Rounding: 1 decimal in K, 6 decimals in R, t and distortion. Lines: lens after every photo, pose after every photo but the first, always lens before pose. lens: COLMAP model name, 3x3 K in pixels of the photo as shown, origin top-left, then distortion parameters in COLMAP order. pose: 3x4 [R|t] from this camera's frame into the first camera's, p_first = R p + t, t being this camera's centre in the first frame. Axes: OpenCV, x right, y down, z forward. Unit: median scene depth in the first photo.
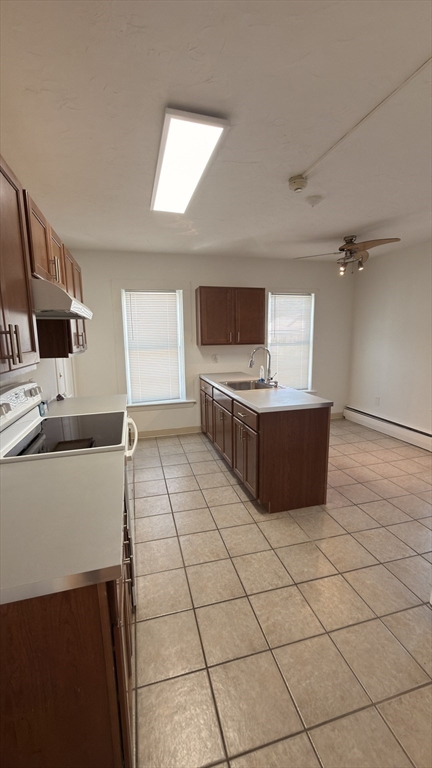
lens RADIAL K [[304.7, 0, 217.9], [0, 304.7, 382.8], [0, 0, 1]] dist [0.002124, 0.000115]
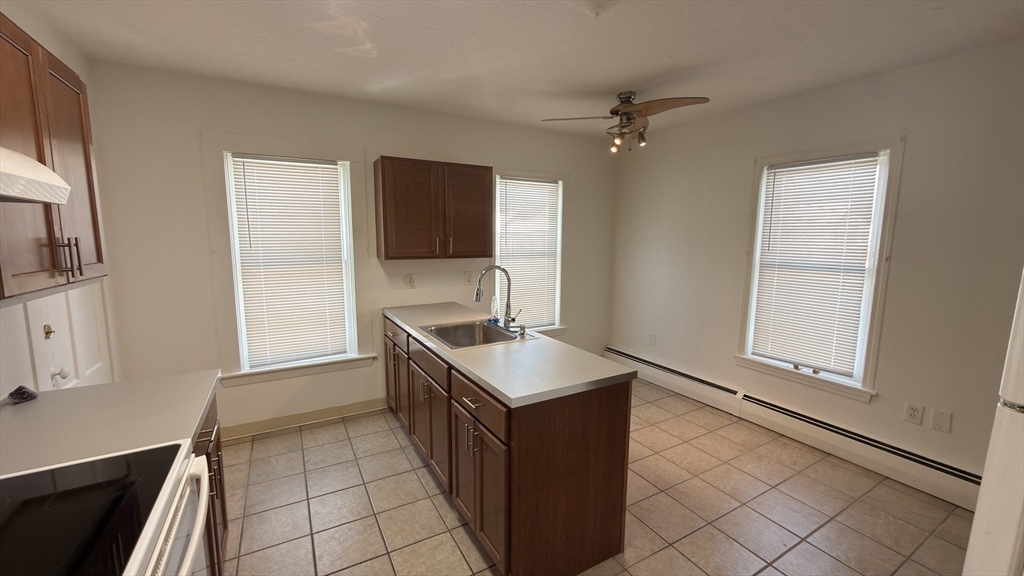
lens RADIAL K [[406.3, 0, 510.9], [0, 406.3, 288.9], [0, 0, 1]] dist [0.002124, 0.000115]
pose [[0.969810, -0.013066, 0.243510, -0.013763], [0.020129, 0.999445, -0.026537, -0.046548], [-0.243028, 0.030638, 0.969535, 0.223562]]
